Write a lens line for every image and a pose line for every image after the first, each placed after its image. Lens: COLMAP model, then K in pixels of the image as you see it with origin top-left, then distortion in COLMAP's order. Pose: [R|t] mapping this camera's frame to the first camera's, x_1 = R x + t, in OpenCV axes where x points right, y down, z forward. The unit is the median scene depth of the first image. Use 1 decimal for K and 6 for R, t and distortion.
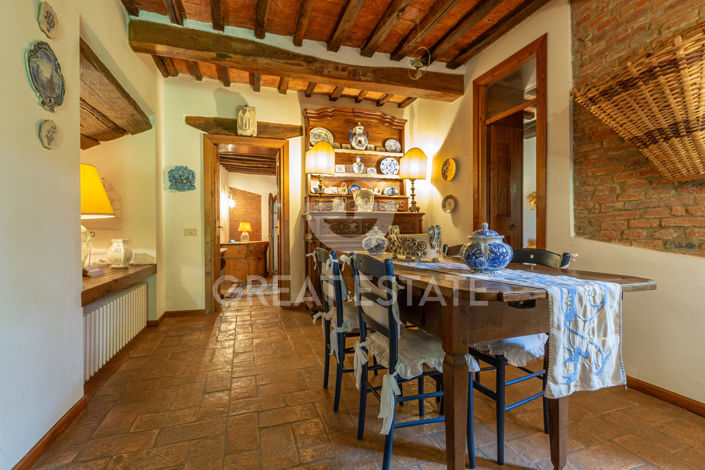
lens RADIAL K [[324.8, 0, 350.2], [0, 324.8, 235.3], [0, 0, 1]] dist [-0.005639, -0.000124]
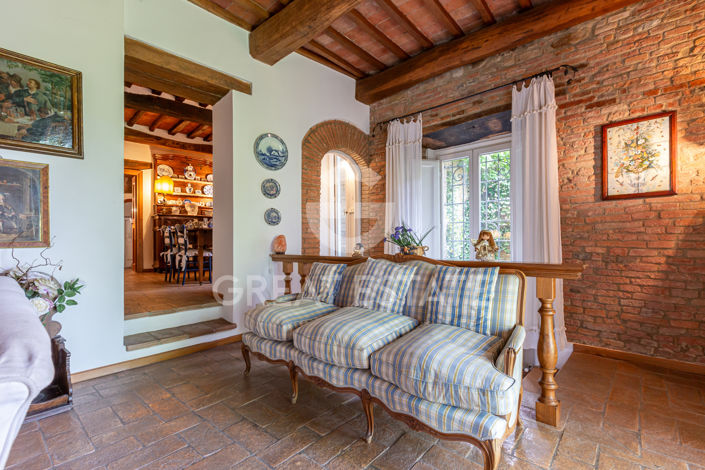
lens RADIAL K [[324.8, 0, 348.7], [0, 324.8, 240.3], [0, 0, 1]] dist [-0.005639, -0.000124]
pose [[0.911531, 0.002179, 0.411225, 0.093313], [0.005474, 0.999833, -0.017432, 0.099841], [-0.411194, 0.018141, 0.911367, -0.962098]]
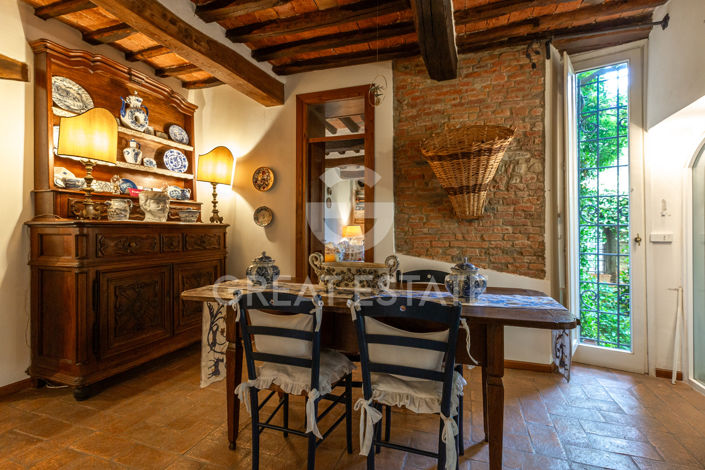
lens RADIAL K [[345.6, 0, 354.8], [0, 345.6, 227.7], [0, 0, 1]] dist [-0.002008, 0.000350]
pose [[0.587990, 0.010120, 0.808805, -0.306240], [0.002512, 0.999894, -0.014337, -0.045978], [-0.808864, 0.010461, 0.587902, 0.200321]]
